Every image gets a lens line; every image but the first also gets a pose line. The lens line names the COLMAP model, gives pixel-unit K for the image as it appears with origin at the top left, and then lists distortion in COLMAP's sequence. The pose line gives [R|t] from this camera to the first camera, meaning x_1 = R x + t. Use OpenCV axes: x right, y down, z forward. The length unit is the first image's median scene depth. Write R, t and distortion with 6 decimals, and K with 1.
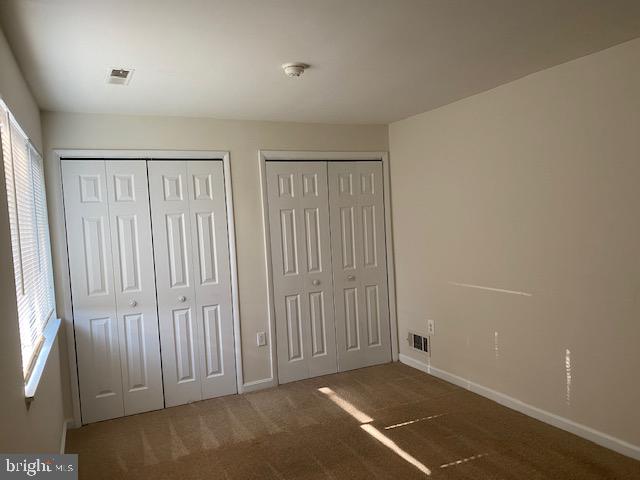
lens RADIAL K [[494.2, 0, 320.0], [0, 494.2, 240.0], [0, 0, 1]] dist [0.079258, -0.110034]
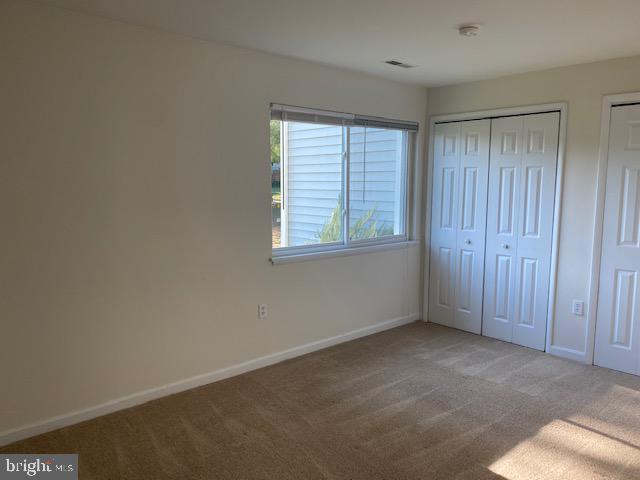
lens RADIAL K [[494.2, 0, 320.0], [0, 494.2, 240.0], [0, 0, 1]] dist [0.079258, -0.110034]
pose [[0.291367, 0.170235, -0.941342, 0.639320], [-0.060242, 0.985350, 0.159547, -0.045129], [0.954713, 0.010222, 0.297354, 0.291579]]
